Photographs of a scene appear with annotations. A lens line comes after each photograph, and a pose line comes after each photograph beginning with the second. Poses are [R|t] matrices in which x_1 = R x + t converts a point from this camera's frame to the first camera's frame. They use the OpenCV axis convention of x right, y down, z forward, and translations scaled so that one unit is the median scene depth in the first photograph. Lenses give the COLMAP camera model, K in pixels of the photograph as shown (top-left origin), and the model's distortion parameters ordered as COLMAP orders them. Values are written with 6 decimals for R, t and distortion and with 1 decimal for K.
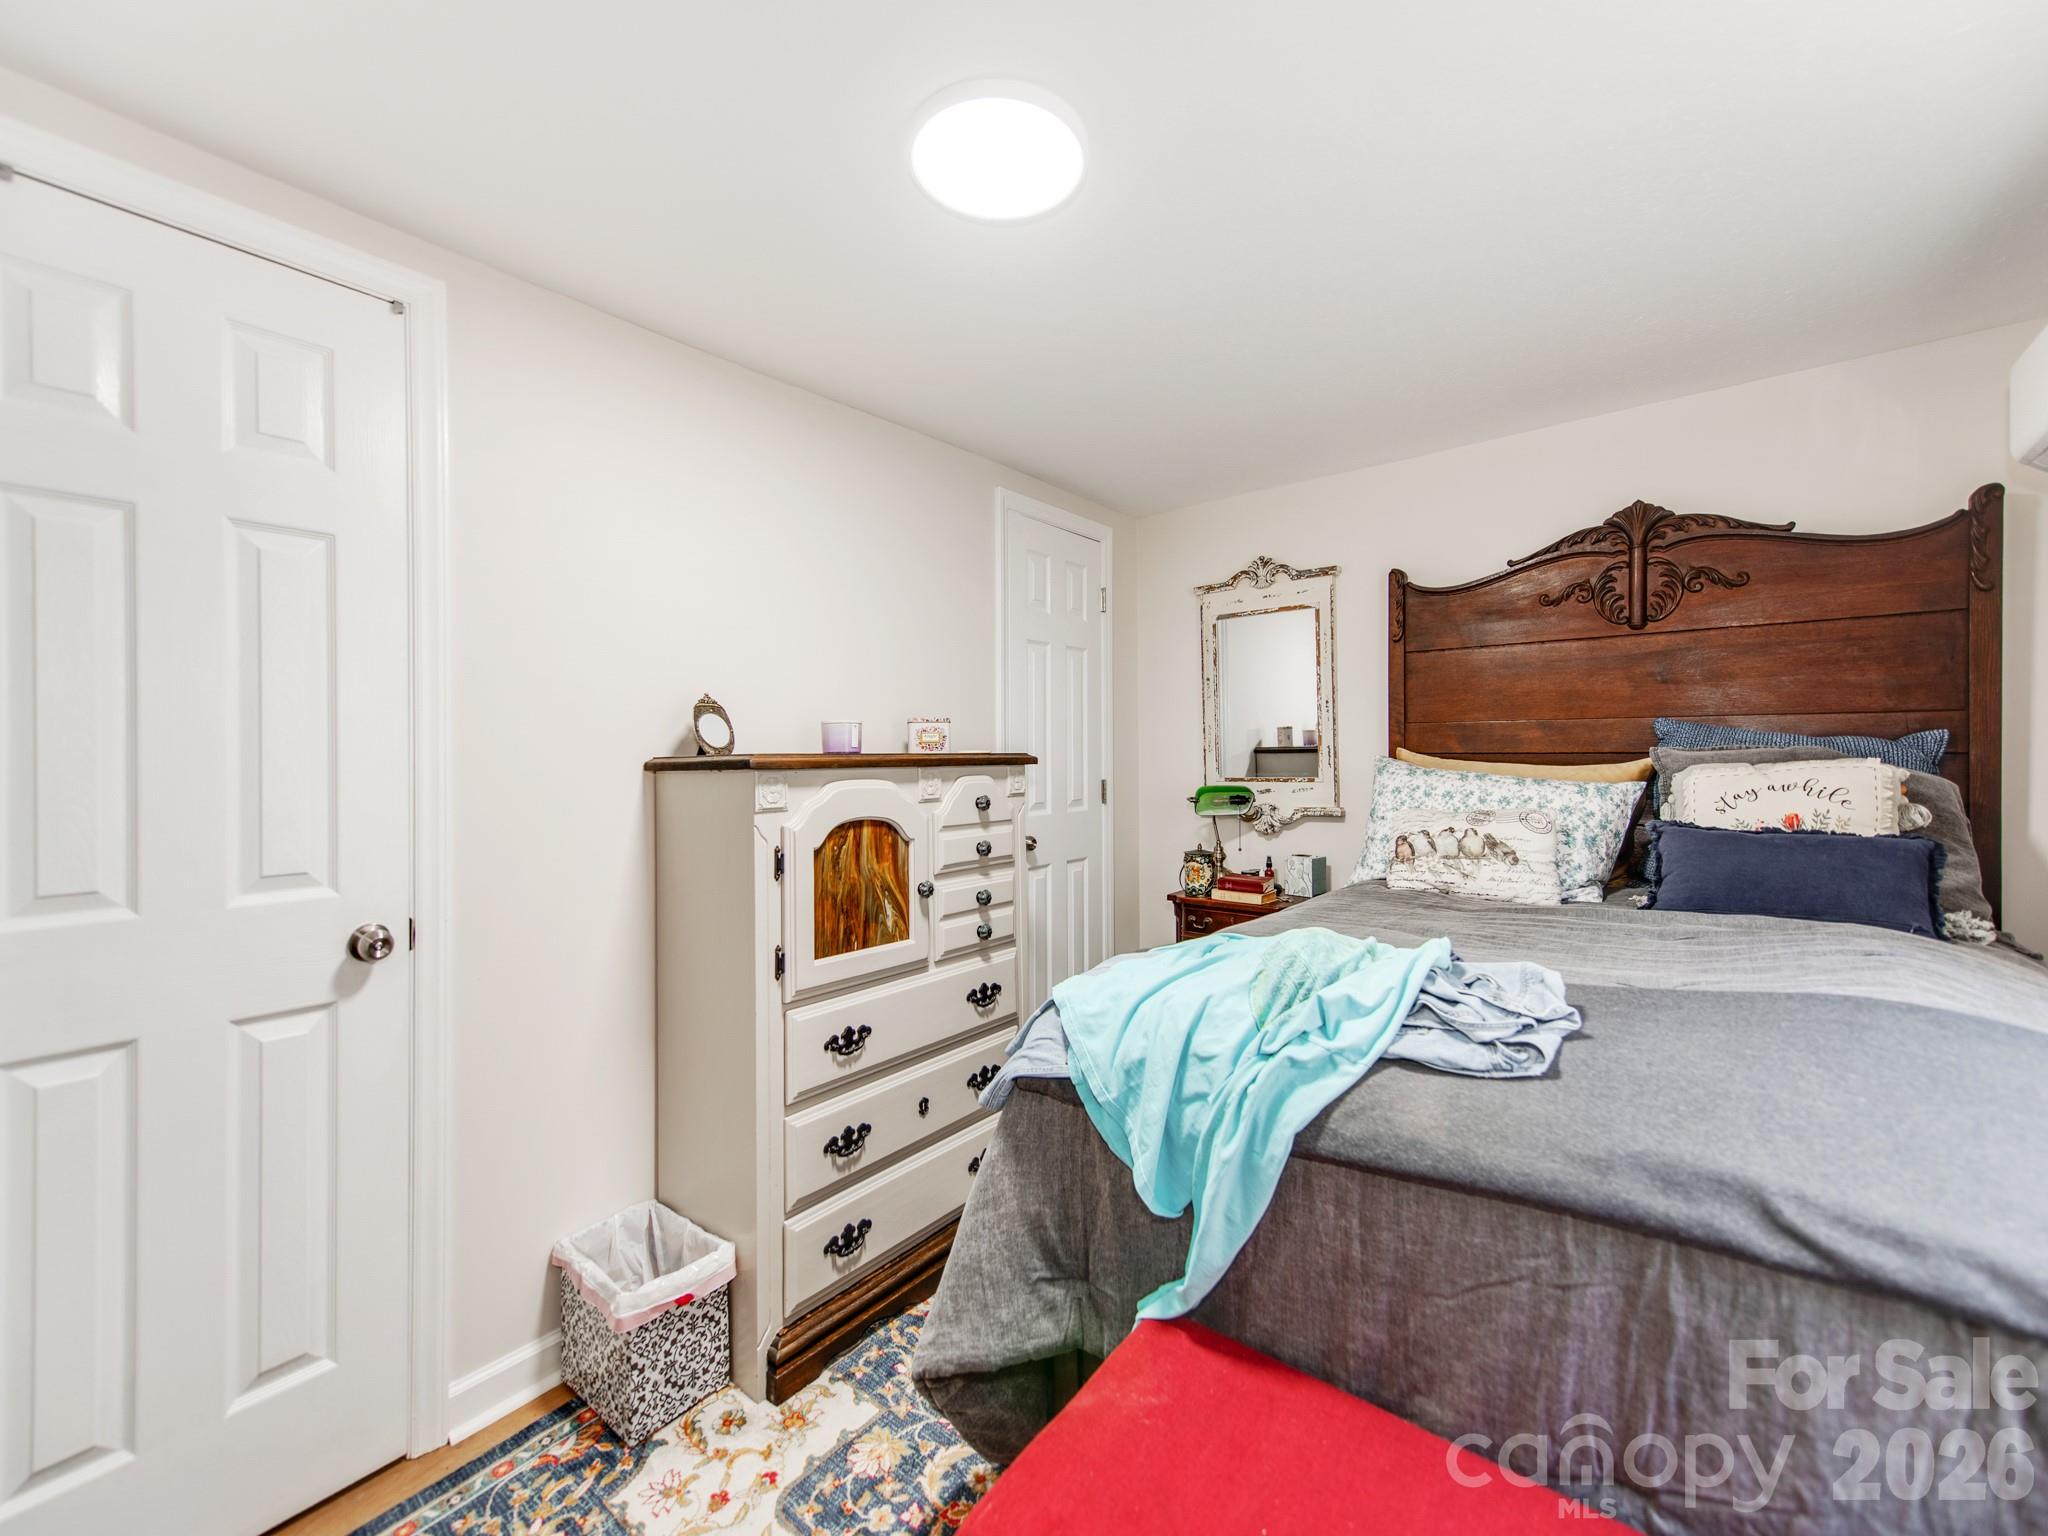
lens RADIAL K [[825.4, 0, 1022.3], [0, 825.4, 751.4], [0, 0, 1]] dist [0.022104, -0.000233]
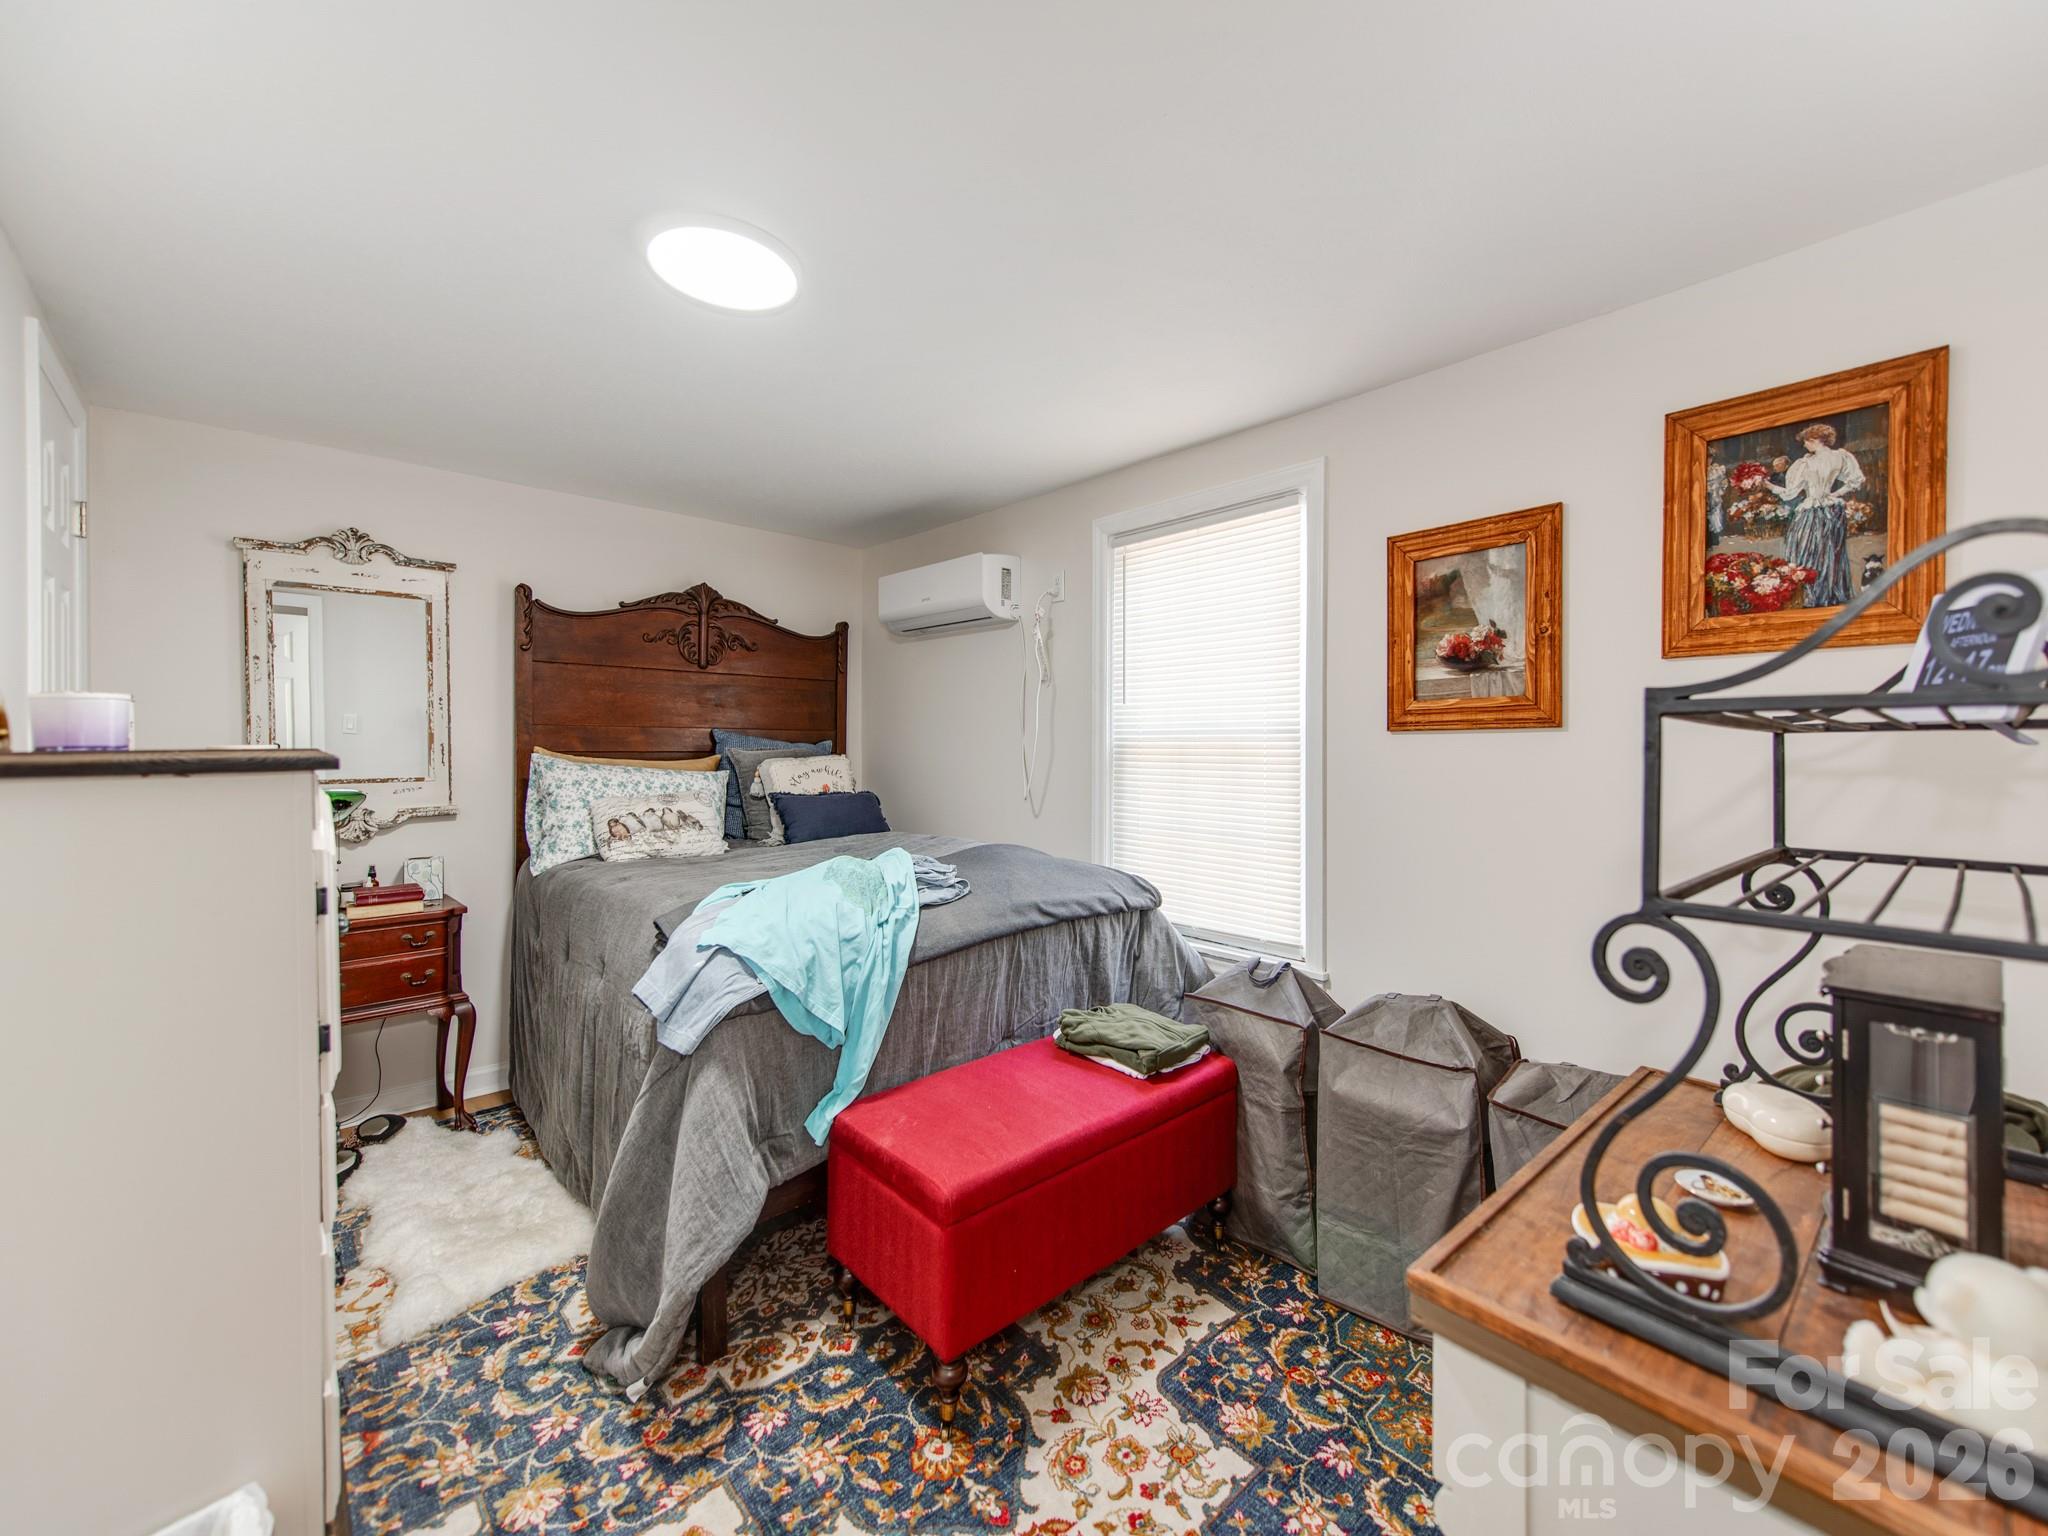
lens RADIAL K [[825.4, 0, 1022.3], [0, 825.4, 751.4], [0, 0, 1]] dist [0.022104, -0.000233]
pose [[0.168268, 0.005413, 0.985726, -0.640227], [-0.003179, 0.999983, -0.004949, 0.006550], [-0.985736, -0.002301, 0.168282, 0.197446]]
